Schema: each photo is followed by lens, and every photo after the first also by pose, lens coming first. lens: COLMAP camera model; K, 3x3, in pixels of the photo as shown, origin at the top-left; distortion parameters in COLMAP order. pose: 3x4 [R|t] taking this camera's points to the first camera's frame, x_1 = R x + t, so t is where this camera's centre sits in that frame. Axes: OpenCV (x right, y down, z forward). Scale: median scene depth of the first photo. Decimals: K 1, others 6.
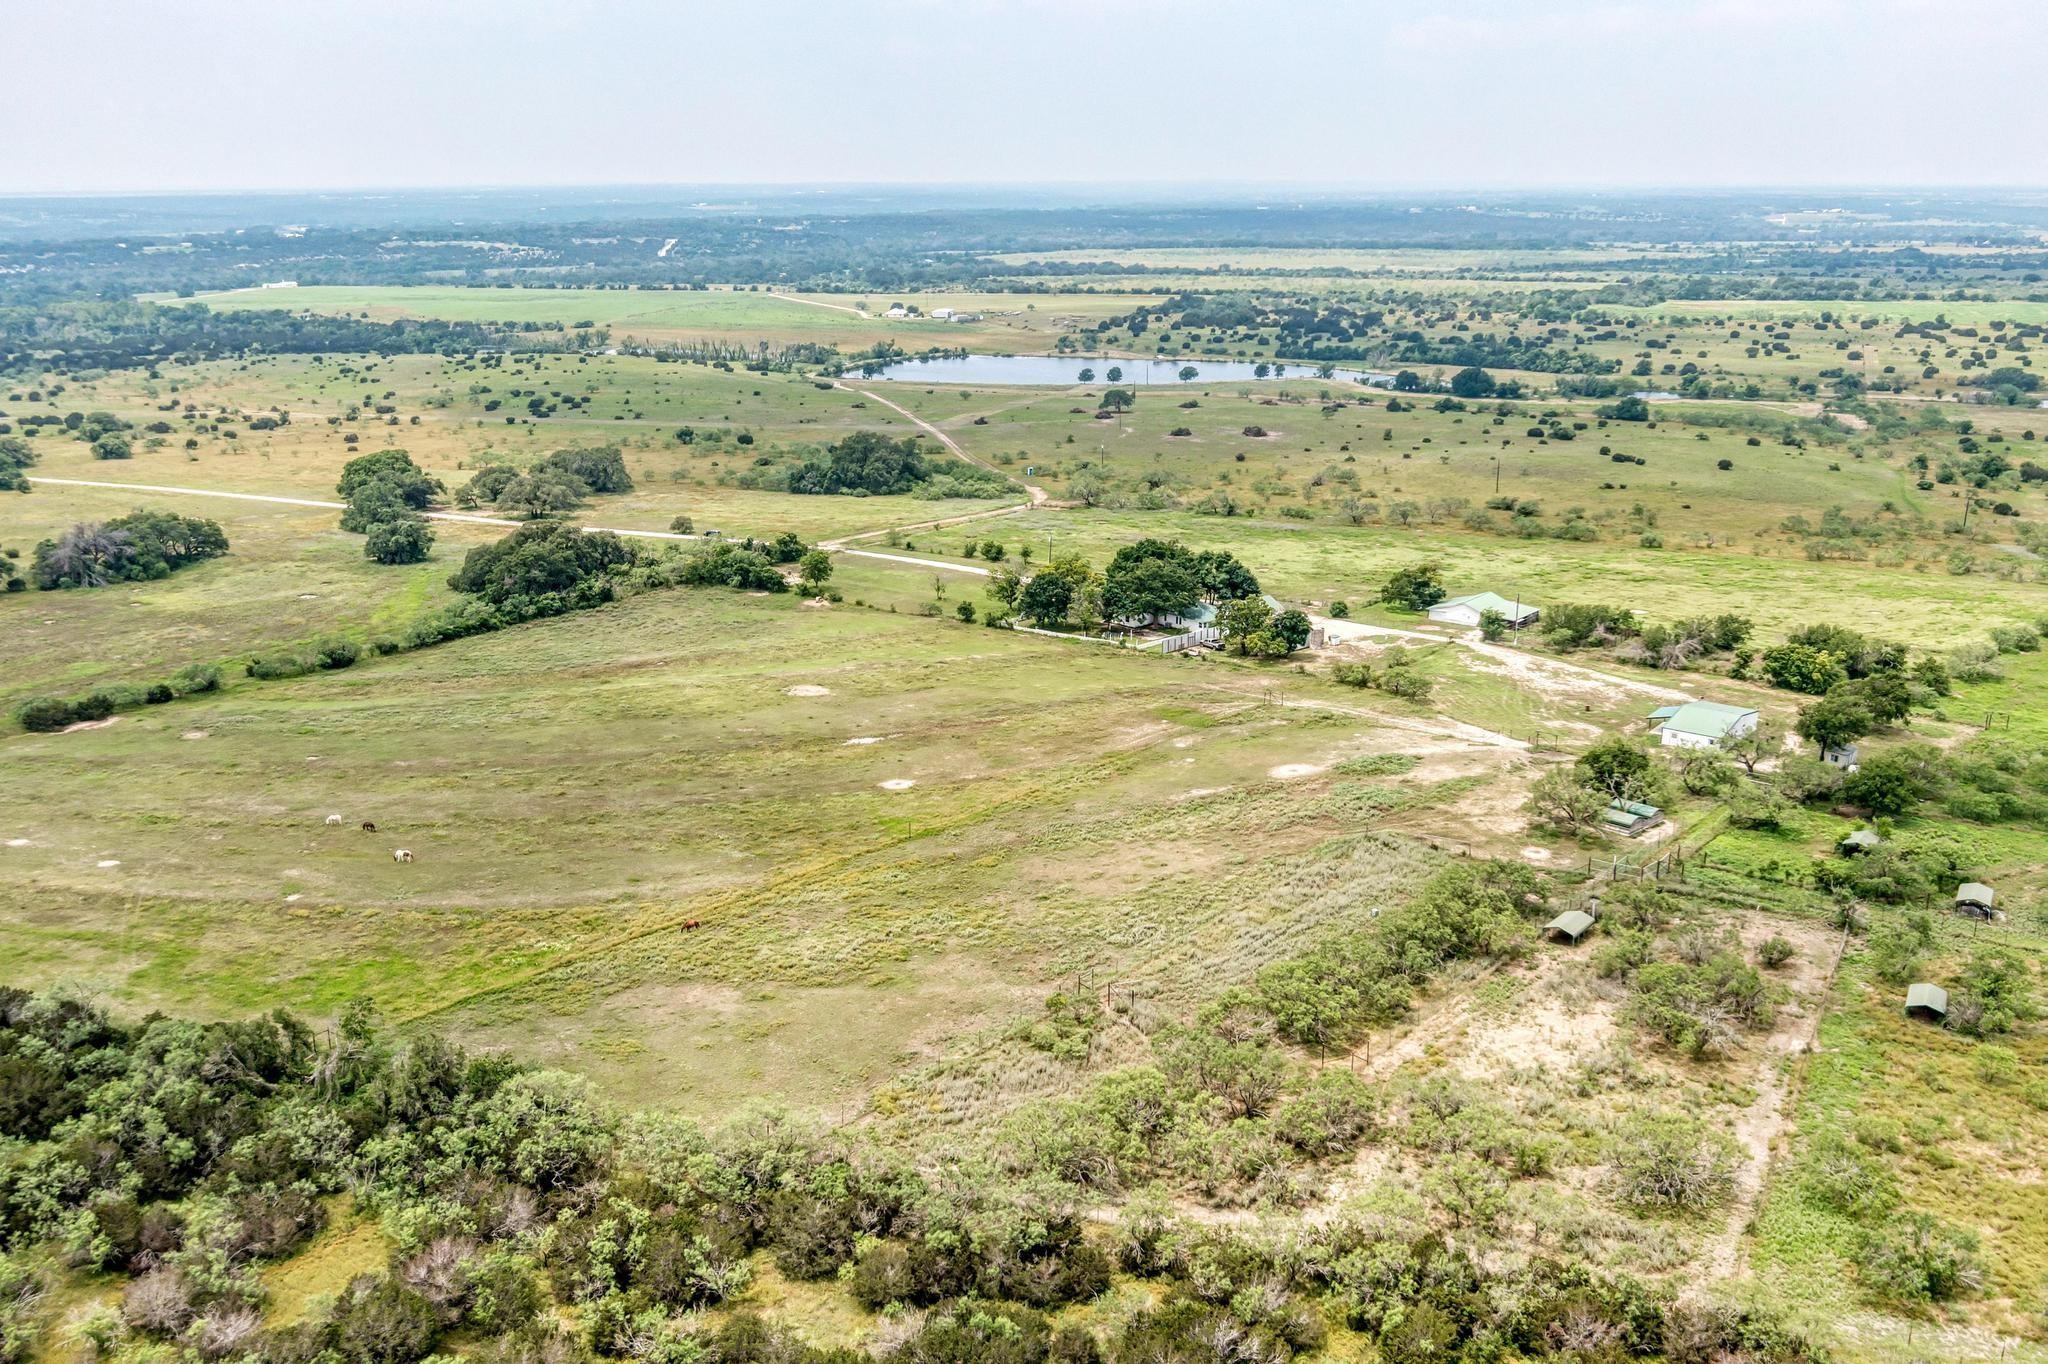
lens RADIAL K [[1651.7, 0, 1021.9], [0, 1651.7, 684.2], [0, 0, 1]] dist [-0.008693, -0.002908]
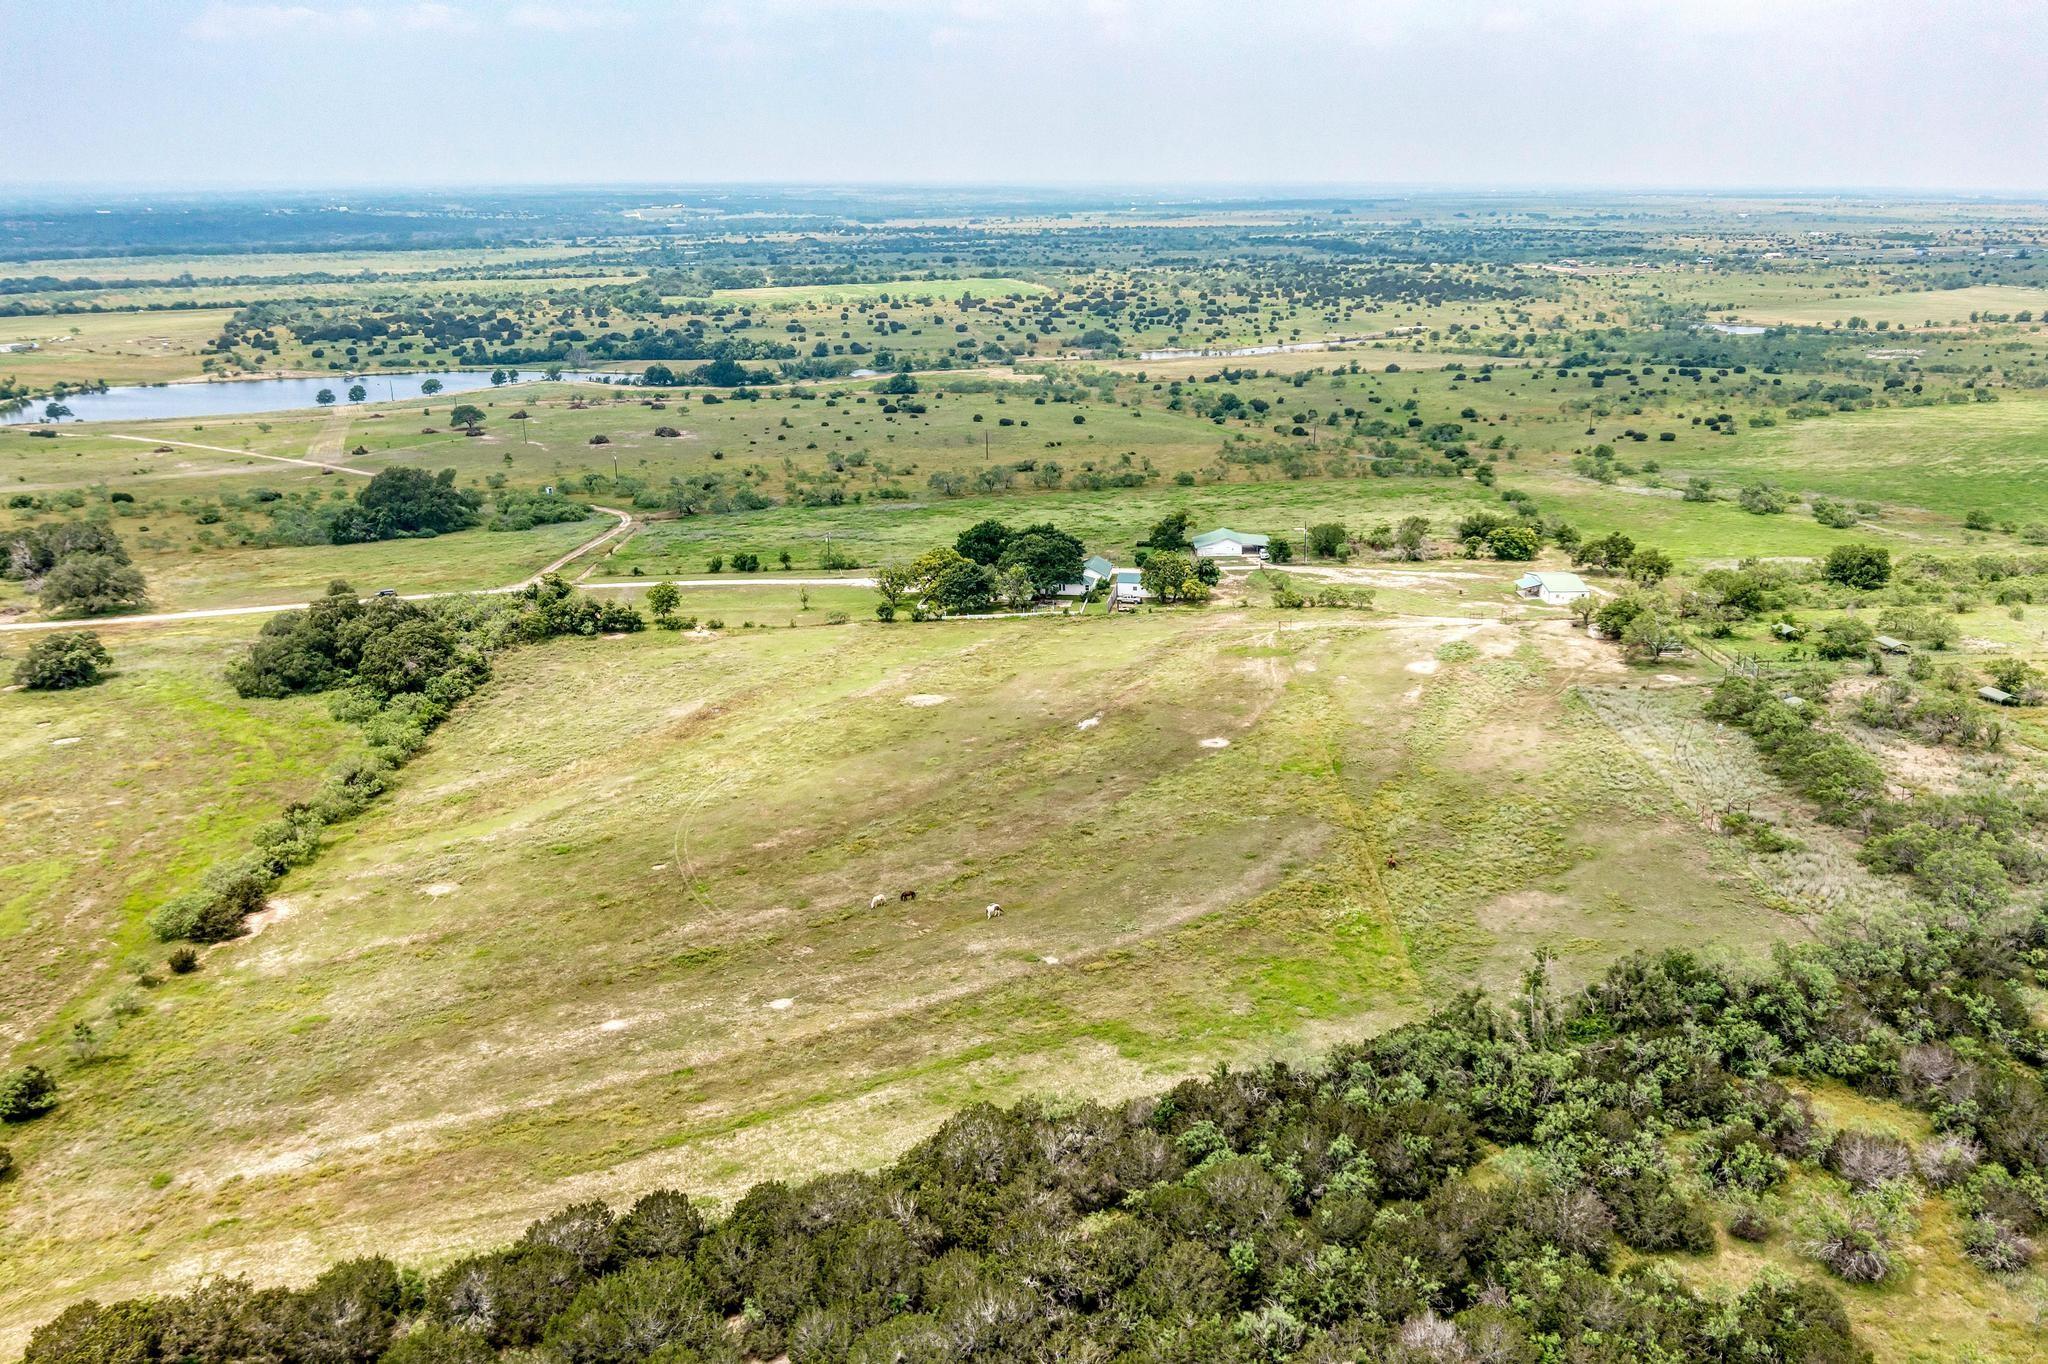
lens RADIAL K [[1651.7, 0, 1021.5], [0, 1651.7, 679.9], [0, 0, 1]] dist [-0.008693, -0.002908]
pose [[0.774506, -0.183681, 0.605311, -0.200560], [0.184690, 0.980881, 0.061334, -0.017007], [-0.605004, 0.064291, 0.793623, 0.054625]]
